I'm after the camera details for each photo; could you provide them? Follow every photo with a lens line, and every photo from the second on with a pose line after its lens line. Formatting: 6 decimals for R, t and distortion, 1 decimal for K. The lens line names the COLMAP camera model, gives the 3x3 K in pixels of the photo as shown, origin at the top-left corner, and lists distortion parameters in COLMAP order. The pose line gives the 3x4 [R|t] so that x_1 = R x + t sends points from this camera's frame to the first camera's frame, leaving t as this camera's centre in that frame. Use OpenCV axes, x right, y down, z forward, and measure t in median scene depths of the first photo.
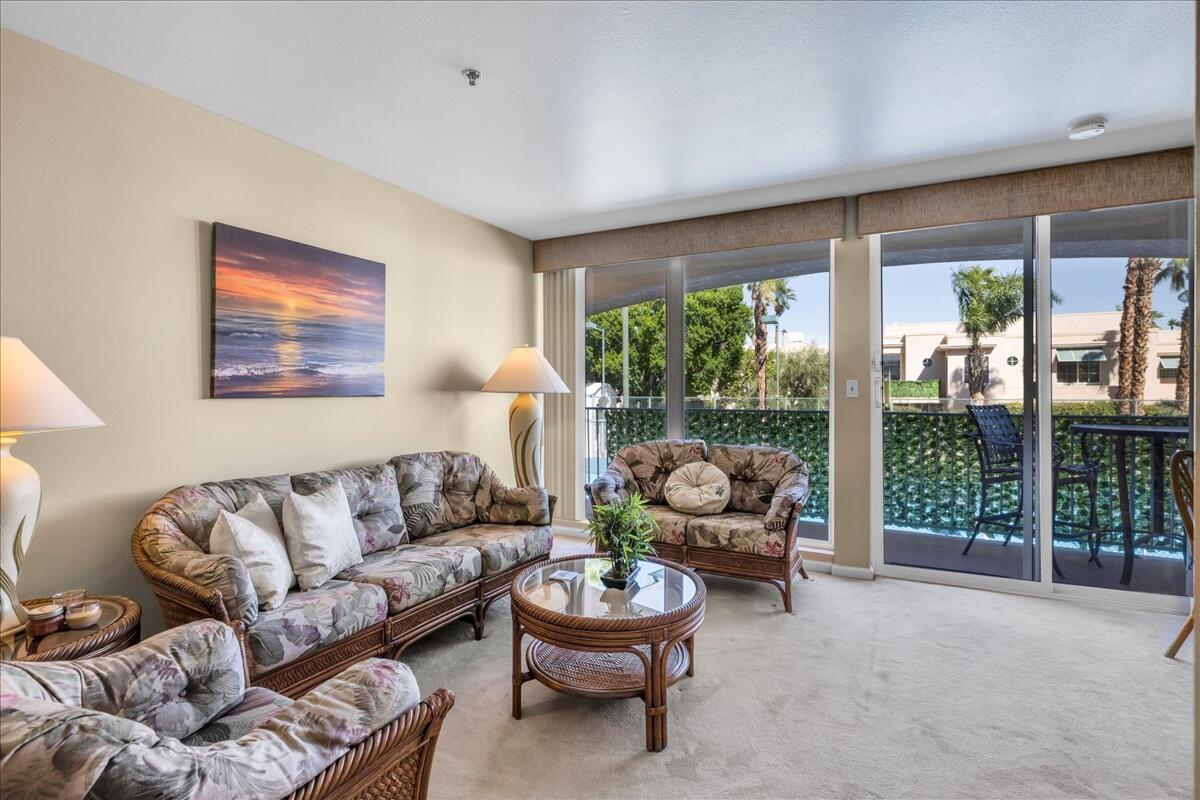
lens RADIAL K [[571.2, 0, 591.8], [0, 571.2, 386.4], [0, 0, 1]] dist [-0.002295, -0.000137]
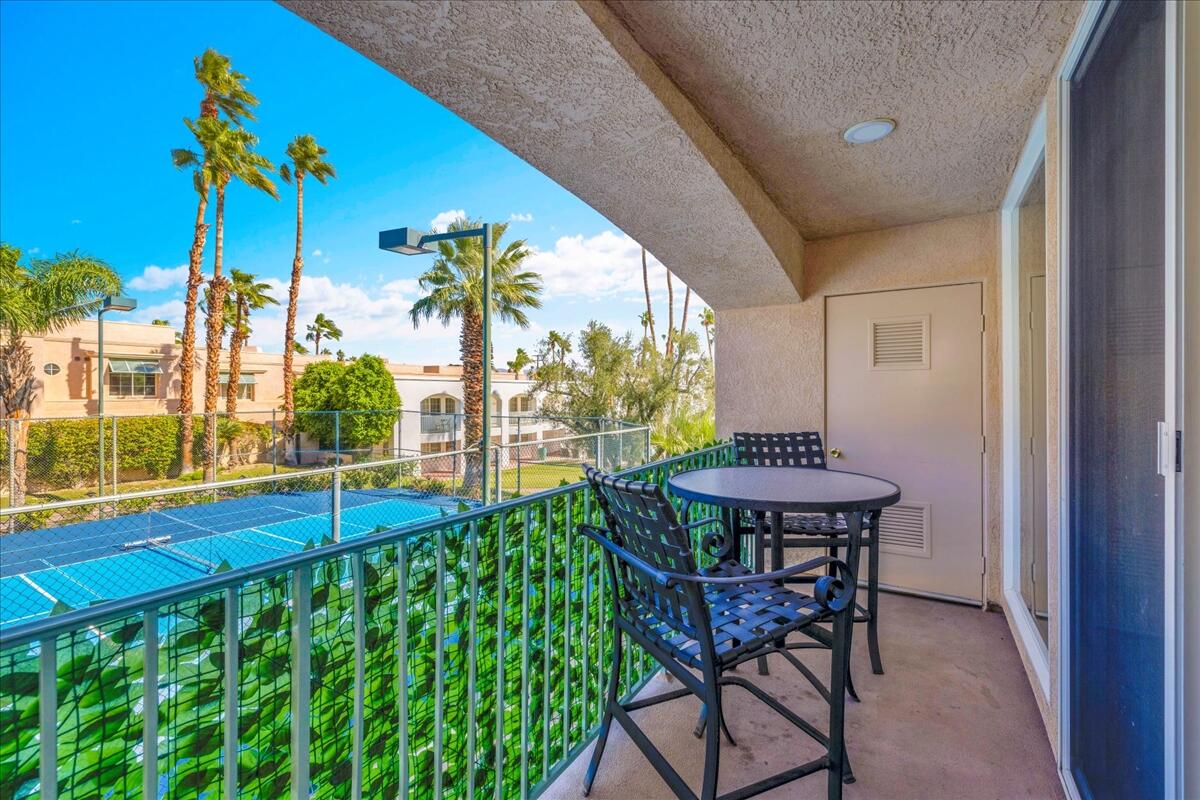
lens RADIAL K [[518.0, 0, 600.0], [0, 518.0, 400.0], [0, 0, 1]] dist [0.001270, 0.000263]
pose [[0.080173, -0.007096, 0.996756, 0.320639], [0.002917, 0.999972, 0.006885, -0.016150], [-0.996777, 0.002355, 0.080192, 0.910295]]
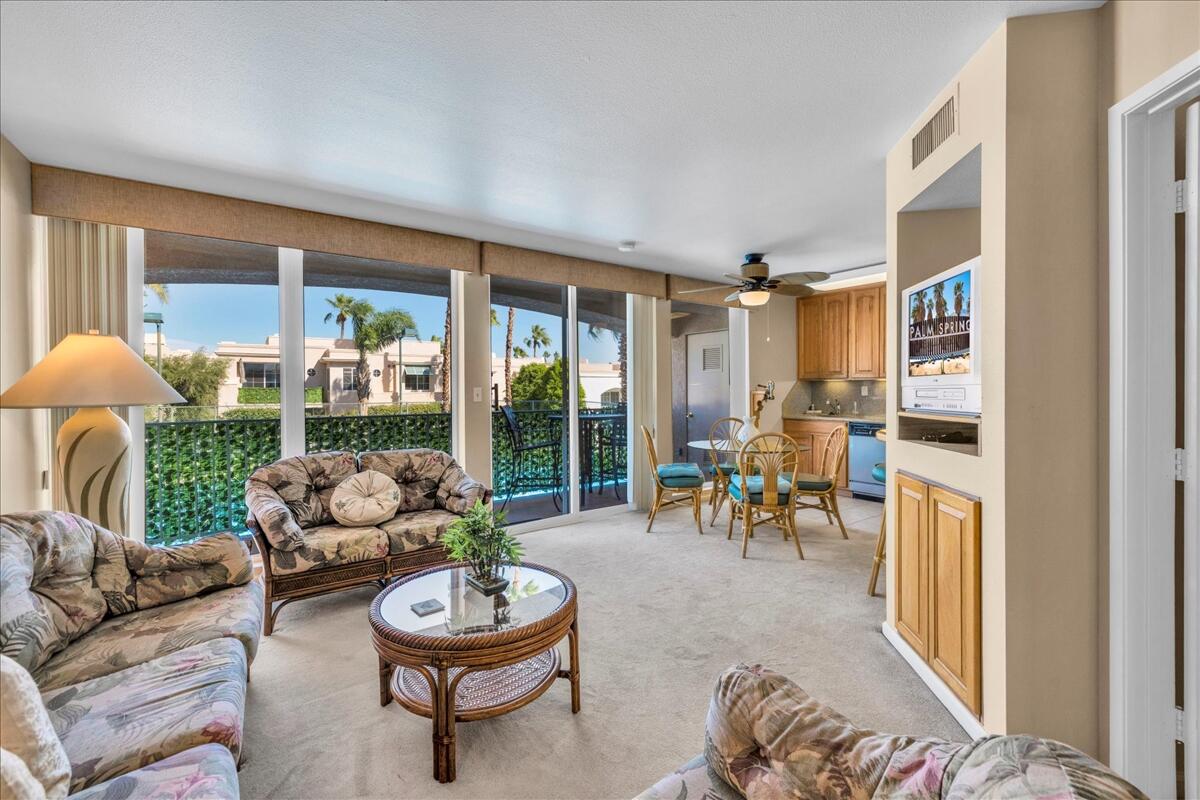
lens RADIAL K [[503.0, 0, 596.8], [0, 503.0, 393.9], [0, 0, 1]] dist [-0.000546, -0.000024]
pose [[0.457424, -0.007240, 0.889219, -0.304902], [0.005747, 0.999970, 0.005186, -0.001738], [-0.889230, 0.002738, 0.457452, 0.198764]]
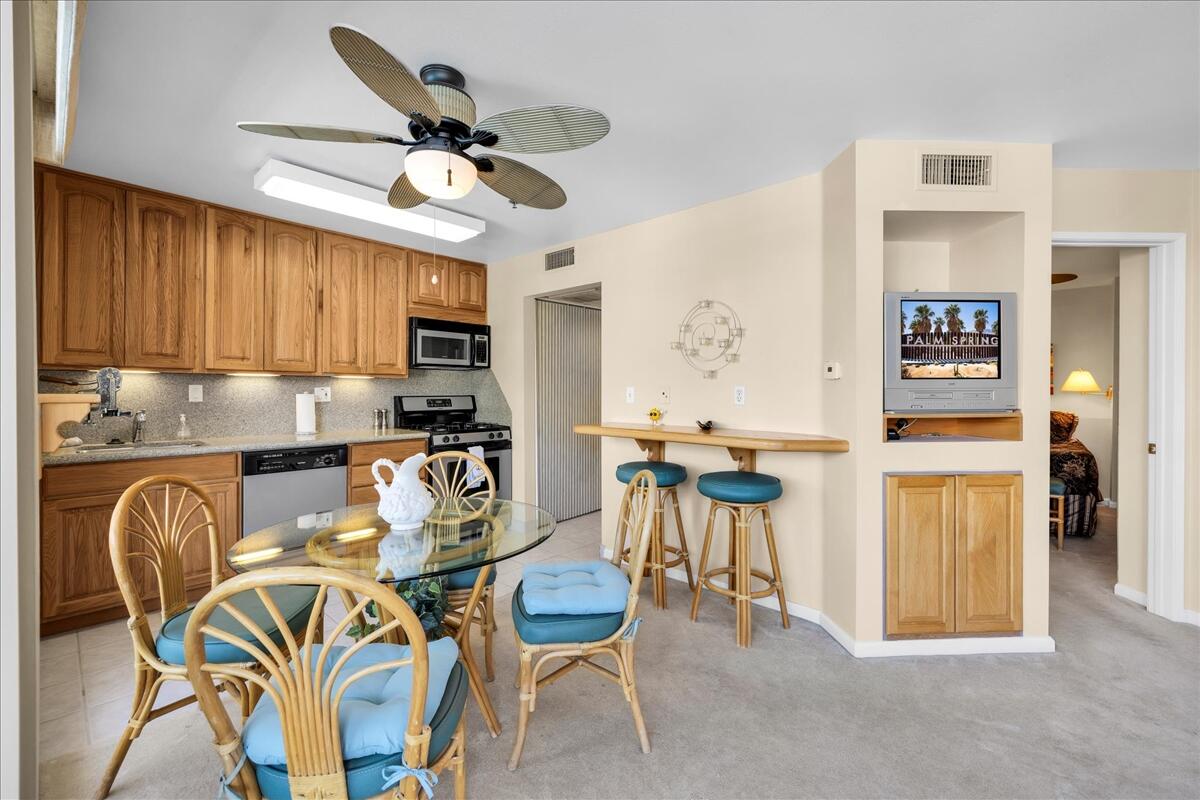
lens RADIAL K [[503.0, 0, 596.8], [0, 503.0, 393.9], [0, 0, 1]] dist [-0.000546, -0.000024]
pose [[-0.966134, -0.001771, 0.258034, 0.421872], [0.000207, 0.999971, 0.007638, -0.003514], [-0.258040, 0.007433, -0.966106, 0.708616]]
